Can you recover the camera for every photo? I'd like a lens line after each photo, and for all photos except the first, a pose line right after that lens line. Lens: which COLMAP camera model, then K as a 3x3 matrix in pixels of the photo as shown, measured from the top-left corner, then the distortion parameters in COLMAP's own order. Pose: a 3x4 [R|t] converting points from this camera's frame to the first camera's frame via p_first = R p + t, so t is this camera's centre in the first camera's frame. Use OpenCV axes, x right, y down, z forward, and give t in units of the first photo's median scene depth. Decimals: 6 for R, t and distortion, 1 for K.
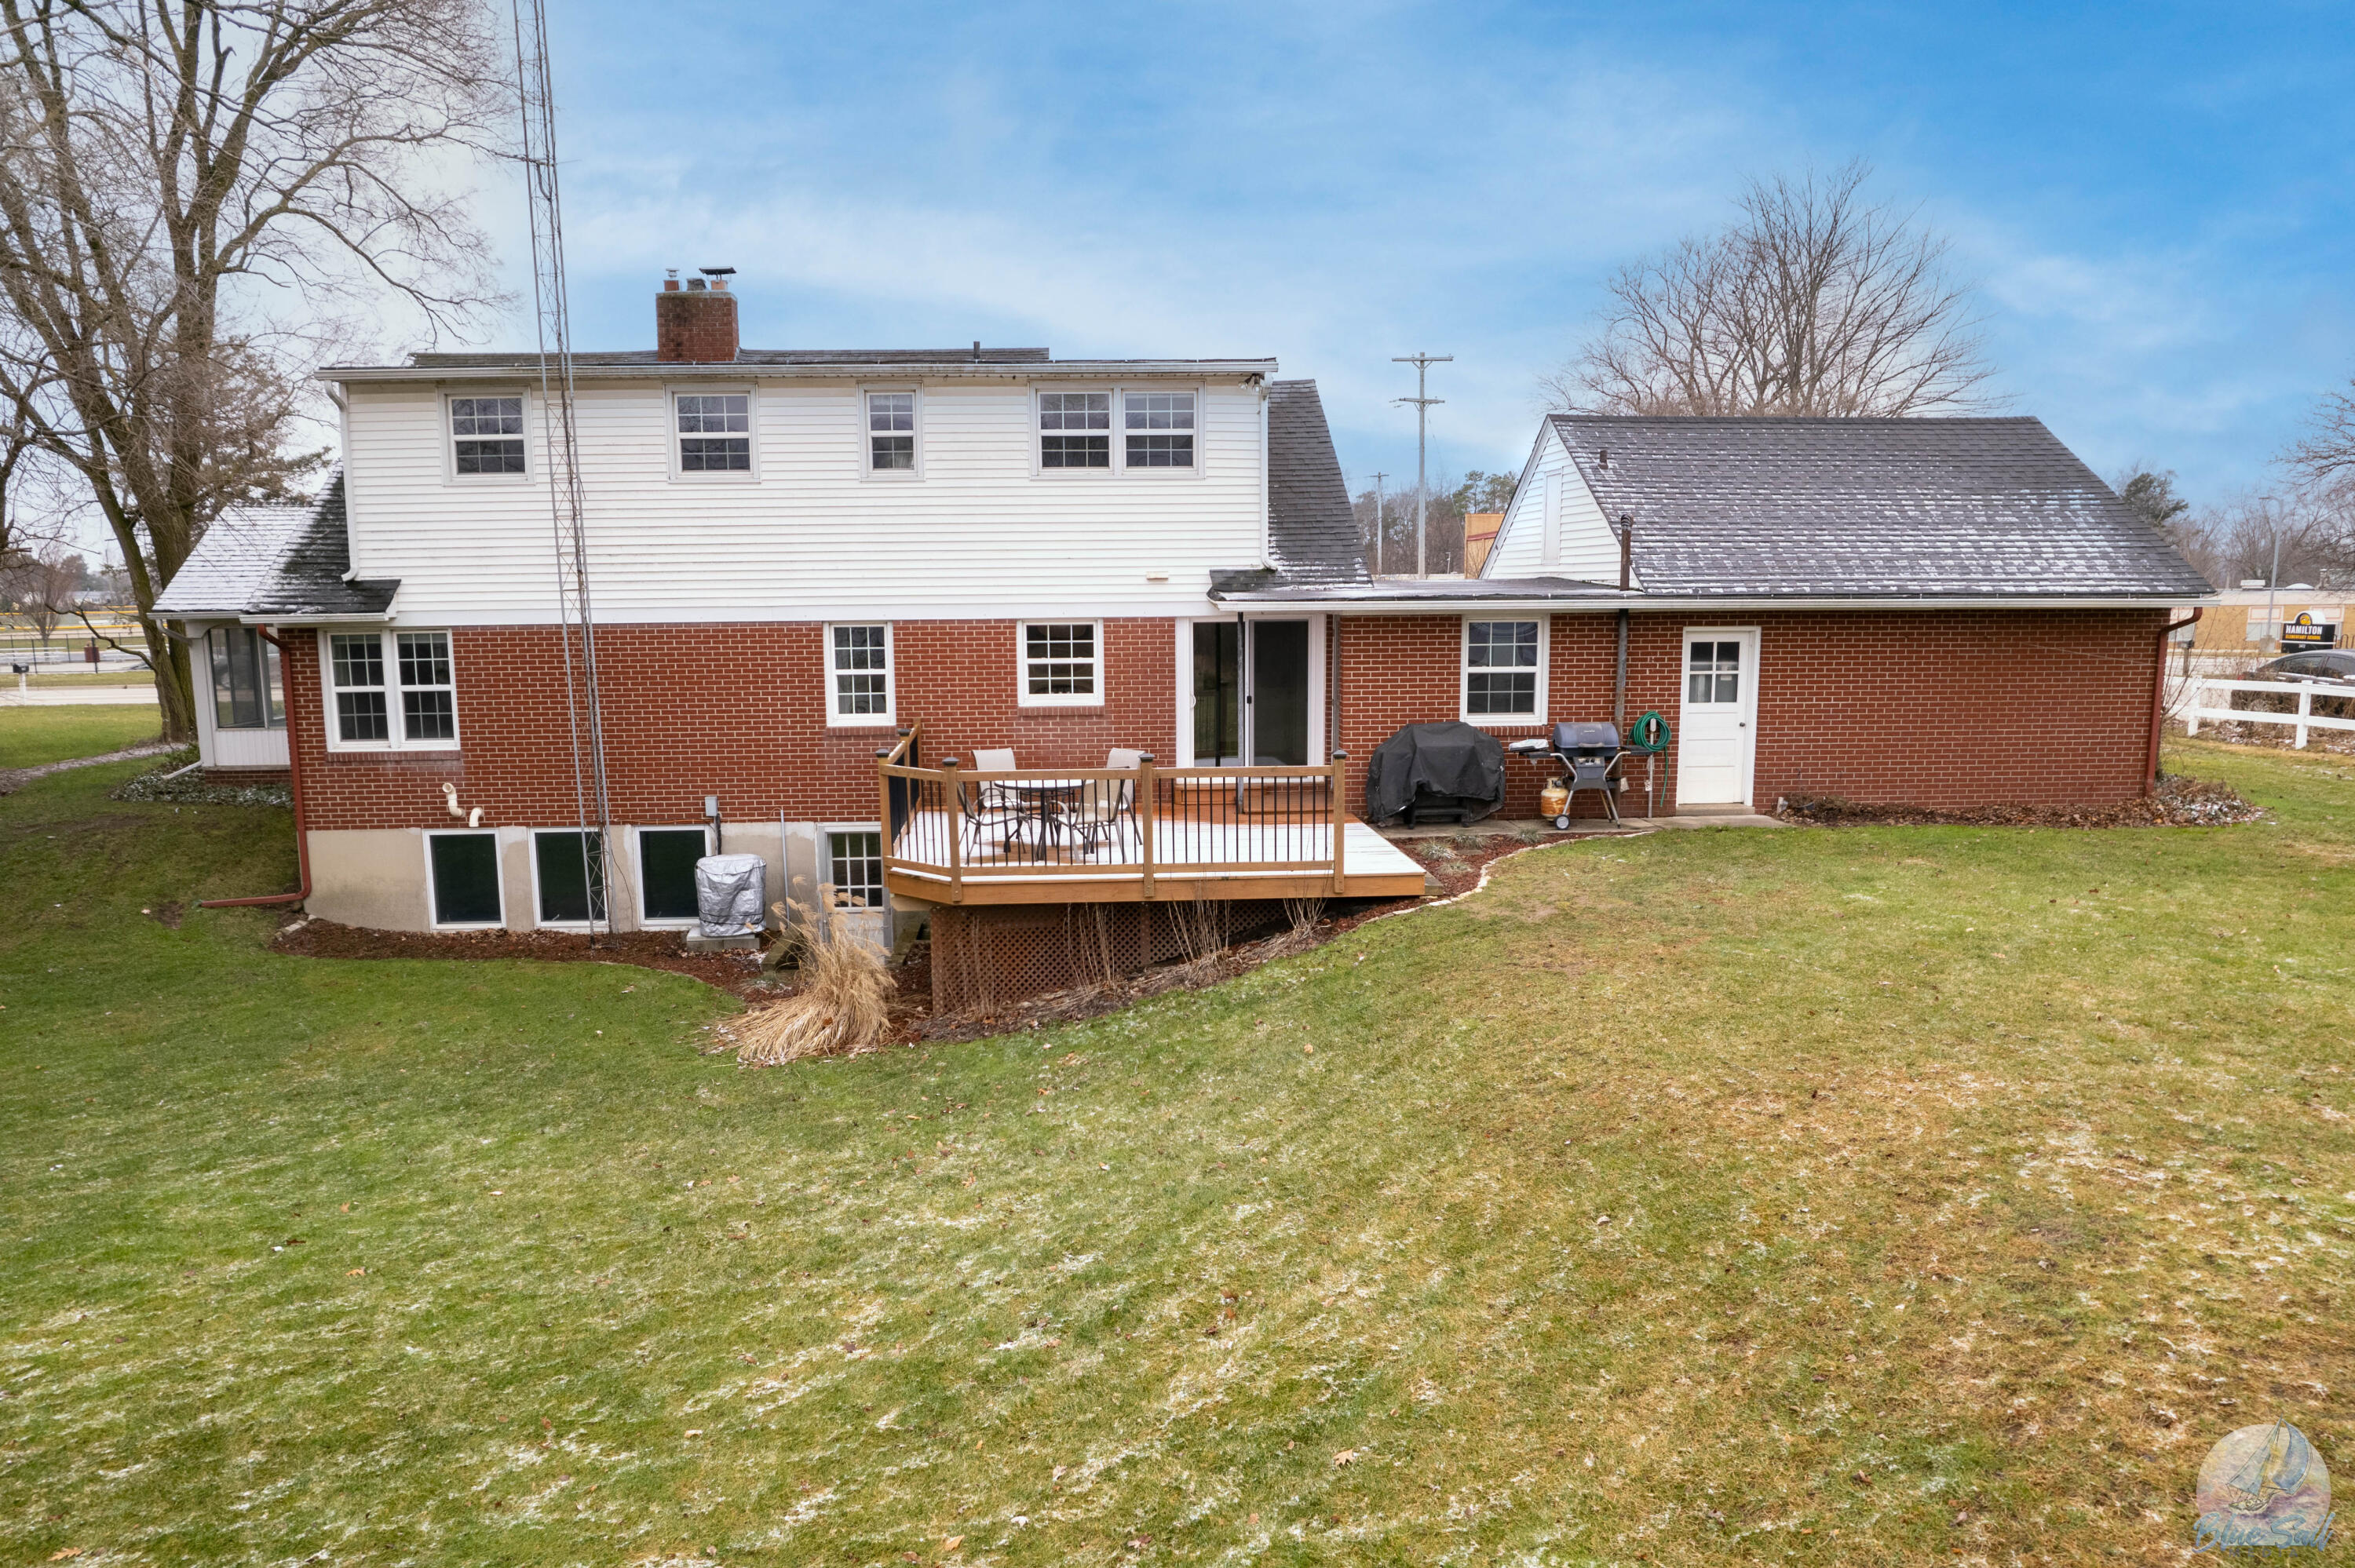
lens RADIAL K [[1571.5, 0, 1183.8], [0, 1571.5, 881.3], [0, 0, 1]] dist [-0.056109, 0.053061]
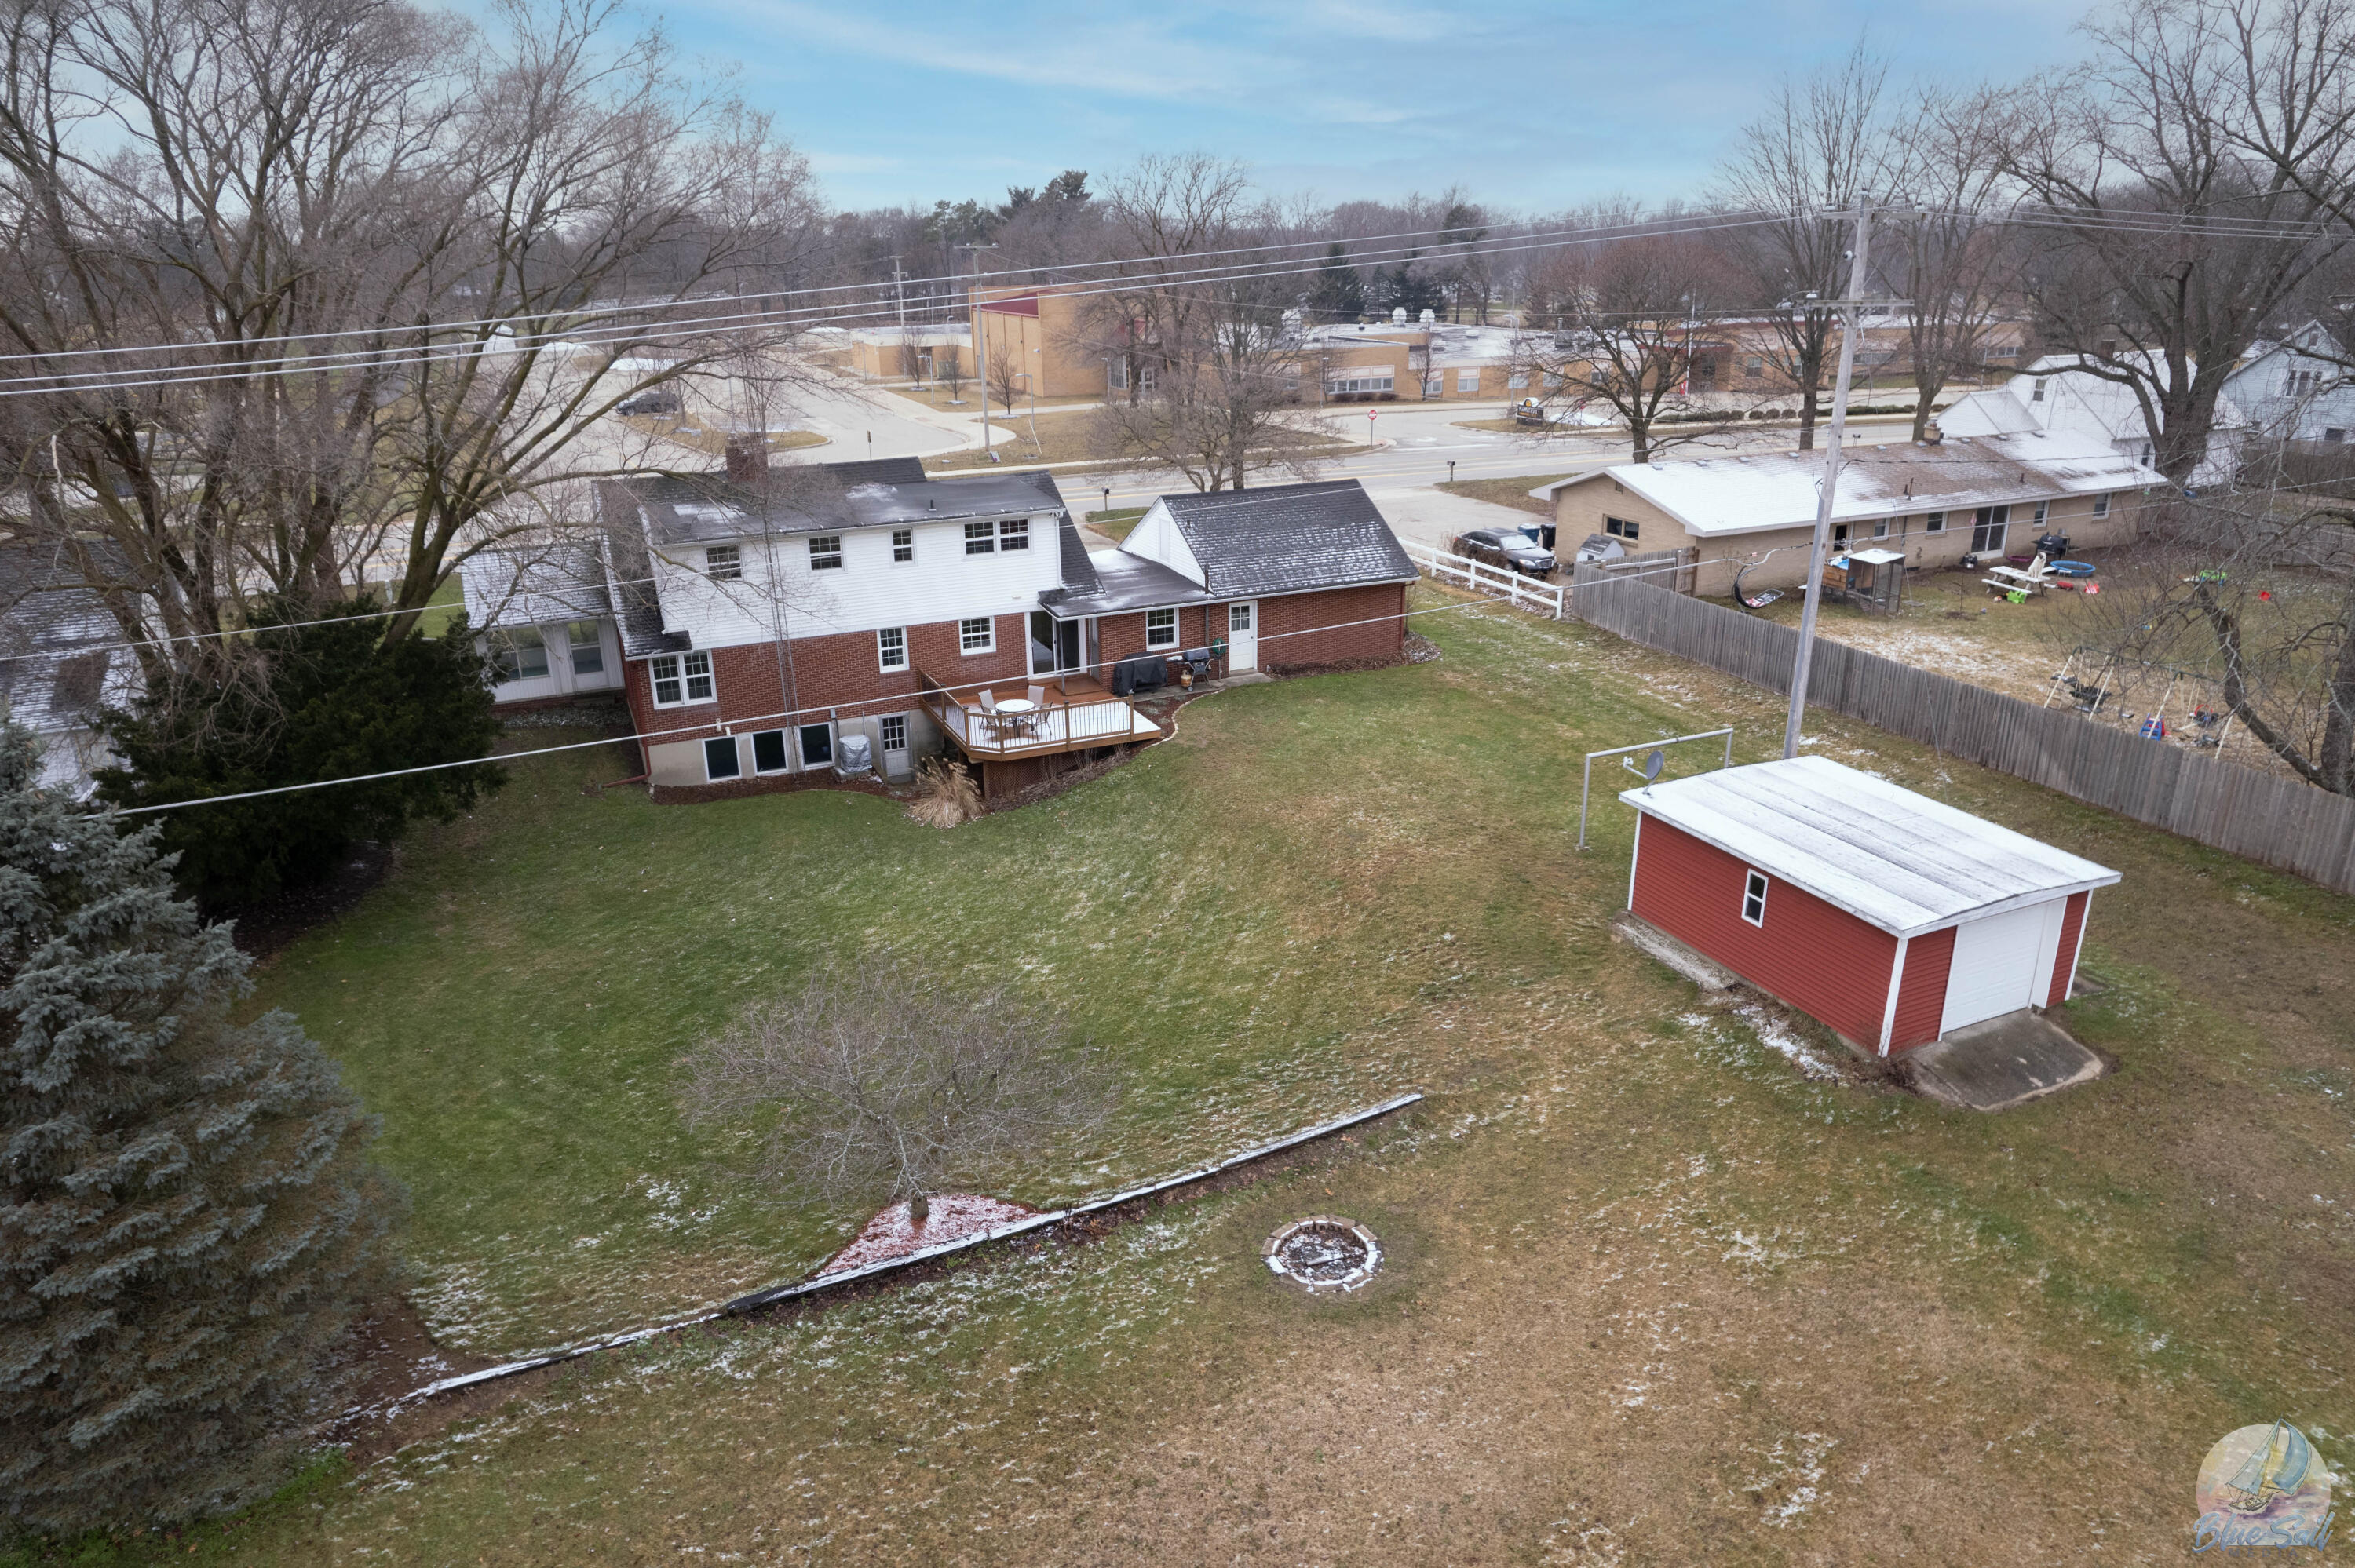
lens RADIAL K [[1525.3, 0, 1115.6], [0, 1525.3, 781.6], [0, 0, 1]] dist [-0.006870, -0.001180]
pose [[0.947845, -0.126363, 0.292614, -0.585060], [0.072202, 0.979313, 0.189029, -0.347272], [-0.310447, -0.158043, 0.937361, -1.240947]]
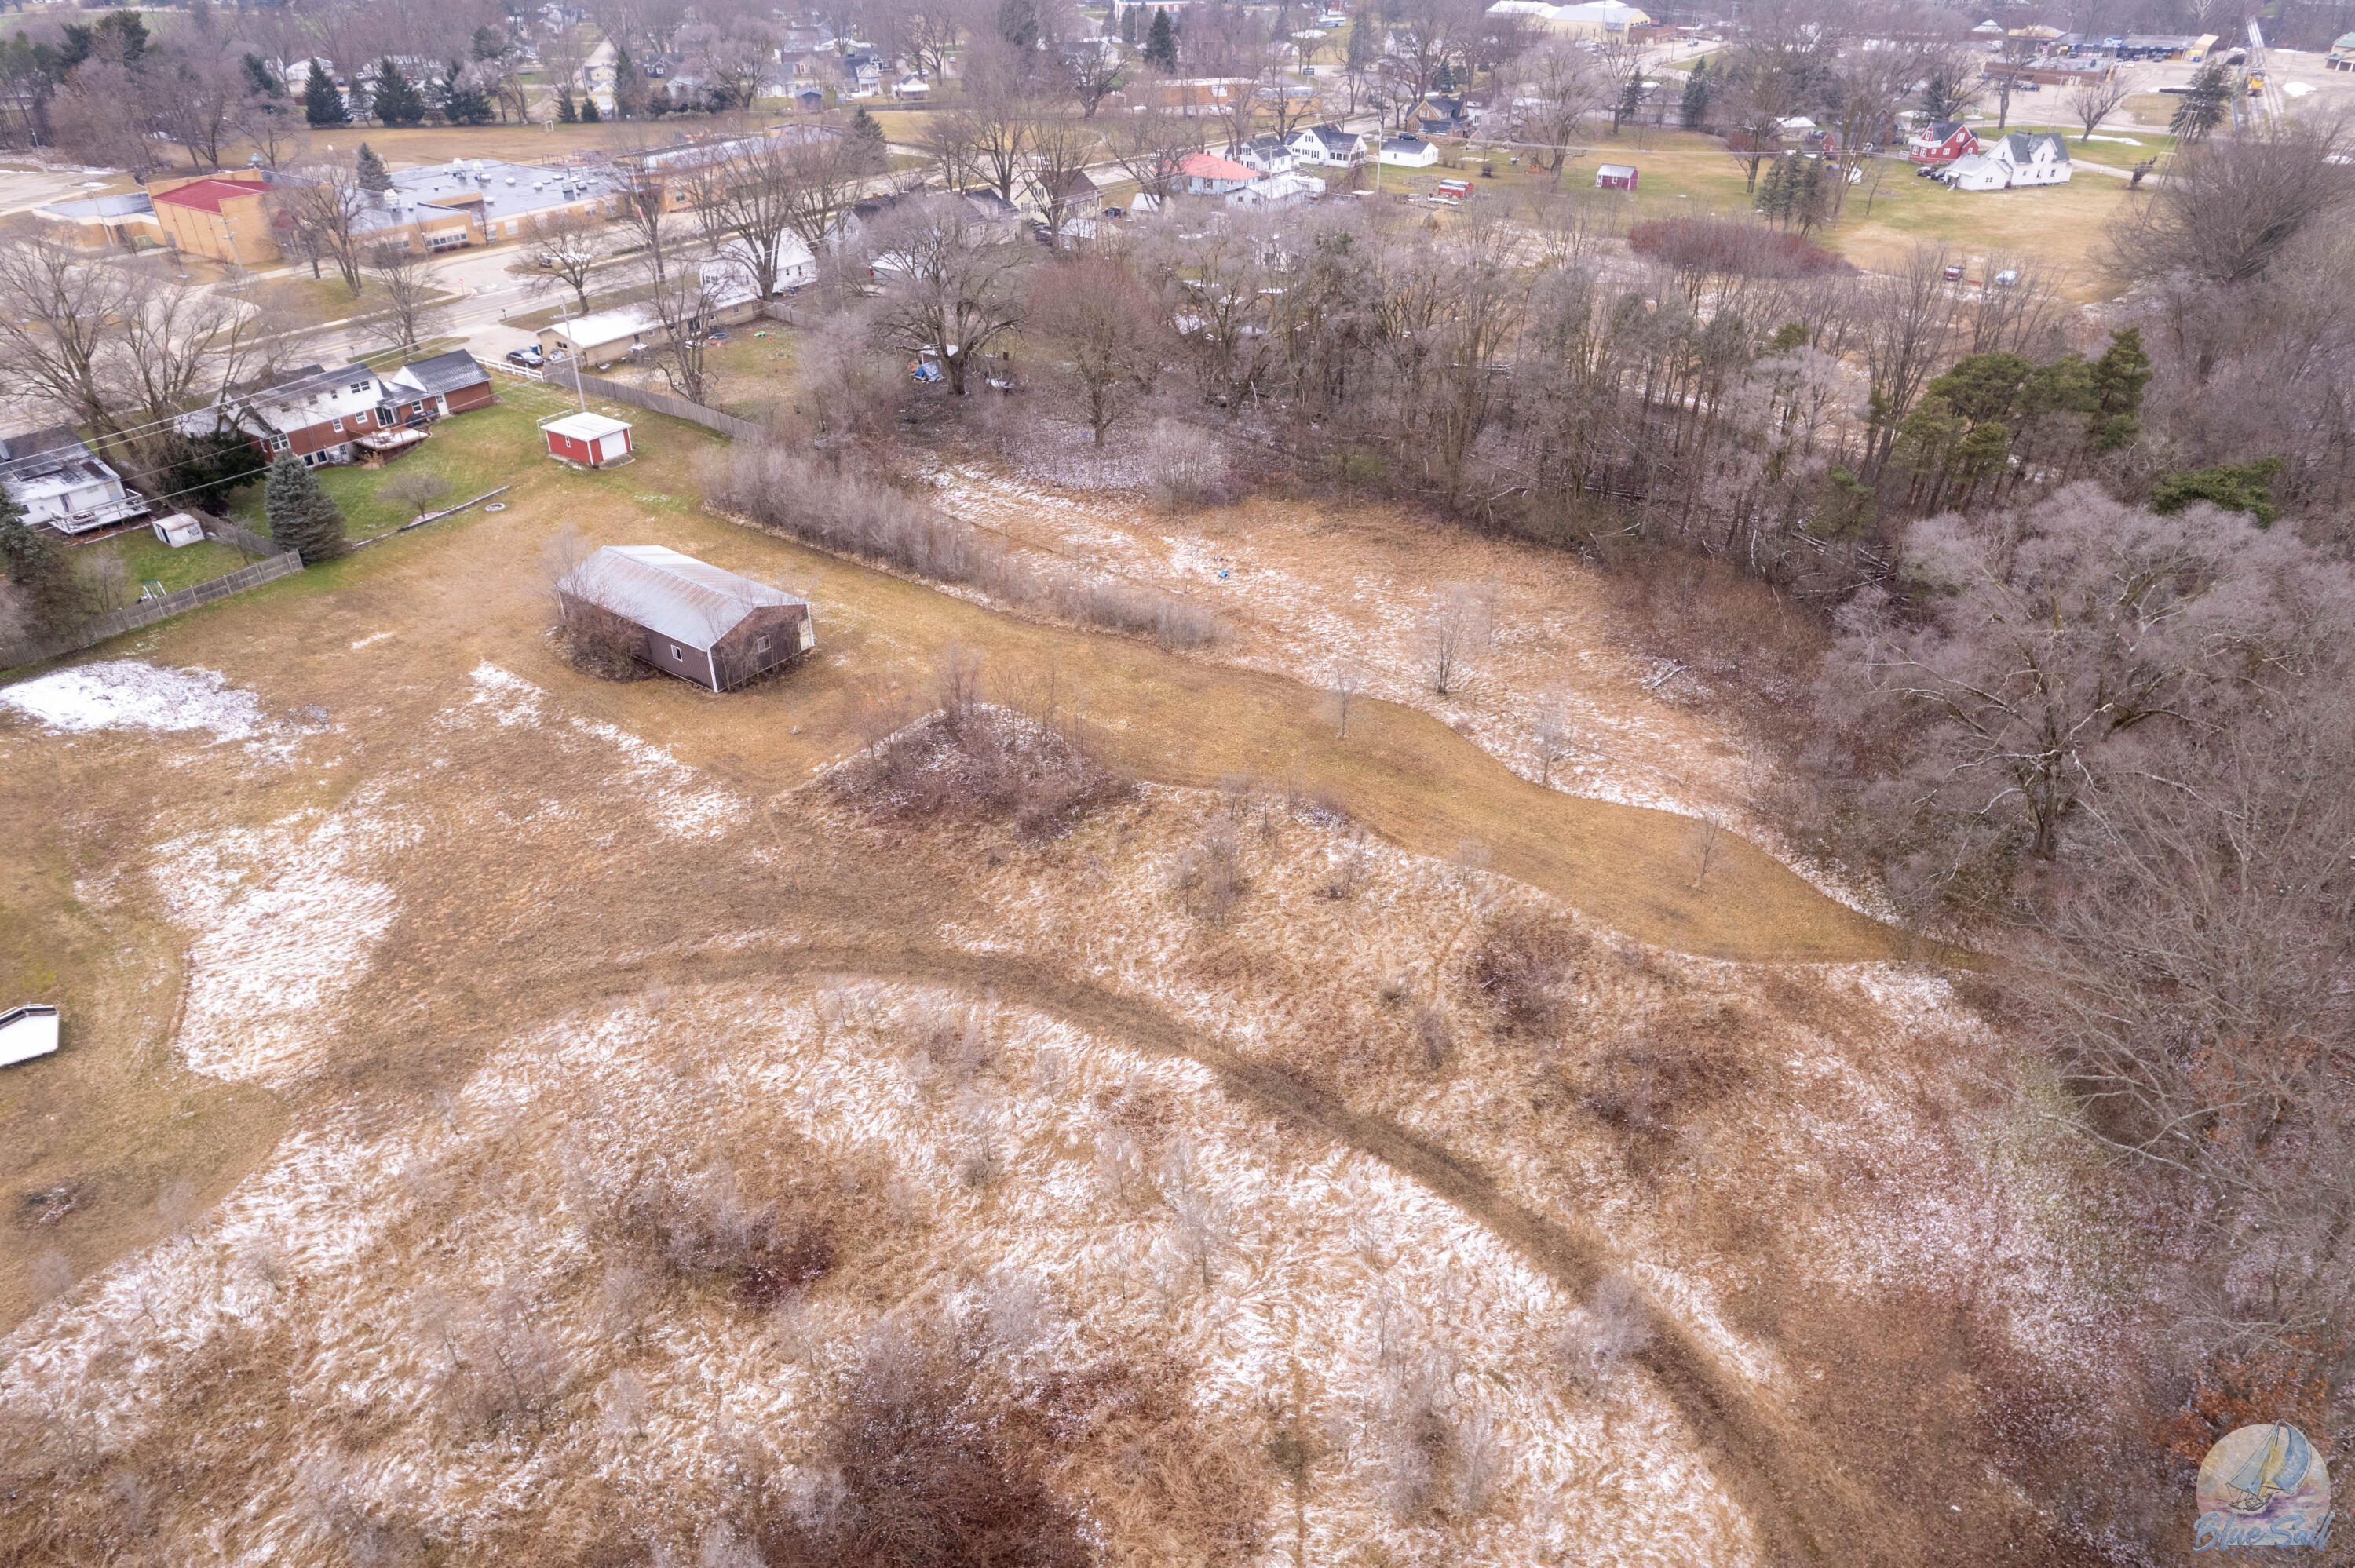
lens RADIAL K [[1525.3, 0, 1115.6], [0, 1525.3, 781.6], [0, 0, 1]] dist [-0.006870, -0.001180]
pose [[0.644140, -0.408752, 0.646534, -3.429739], [0.147095, 0.895662, 0.419705, -1.184135], [-0.750631, -0.175247, 0.637057, -7.254016]]
